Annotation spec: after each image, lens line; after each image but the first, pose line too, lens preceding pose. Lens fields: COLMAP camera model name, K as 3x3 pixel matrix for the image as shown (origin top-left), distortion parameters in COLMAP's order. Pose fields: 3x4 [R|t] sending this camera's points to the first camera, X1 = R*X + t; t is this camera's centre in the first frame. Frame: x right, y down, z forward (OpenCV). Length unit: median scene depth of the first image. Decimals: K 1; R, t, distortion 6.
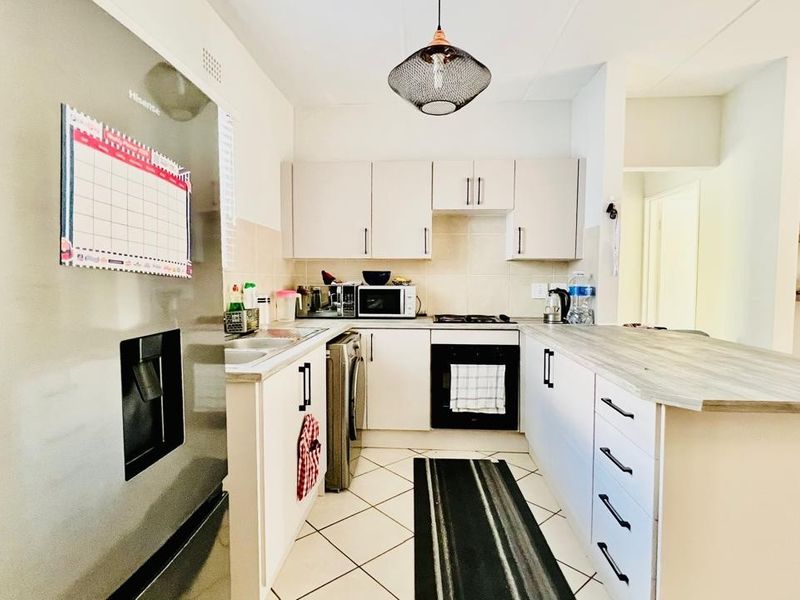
lens RADIAL K [[426.8, 0, 400.0], [0, 426.8, 300.0], [0, 0, 1]] dist [0.006749, -0.000028]
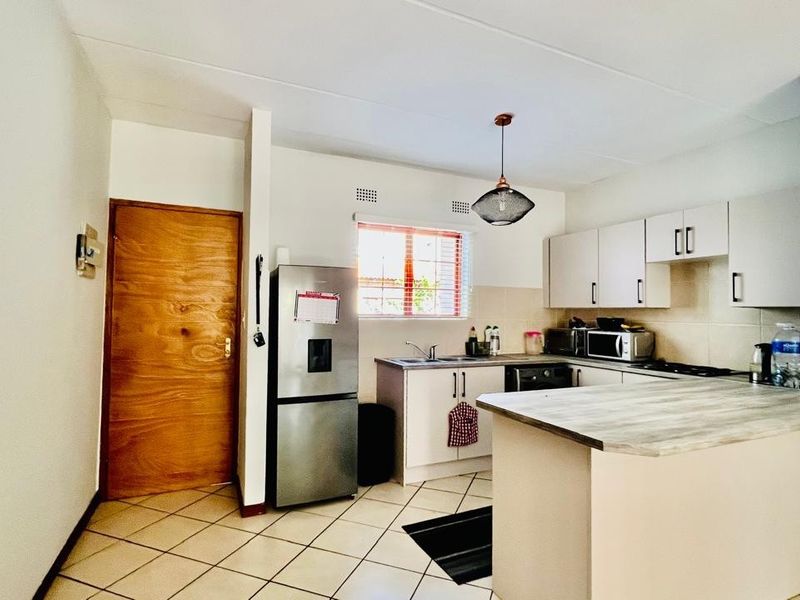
lens RADIAL K [[426.8, 0, 400.0], [0, 426.8, 300.0], [0, 0, 1]] dist [0.006749, -0.000028]
pose [[0.471916, -0.024106, -0.881314, 0.741462], [-0.055485, 0.996833, -0.056976, -0.021887], [0.879896, 0.075788, 0.469084, -0.049331]]
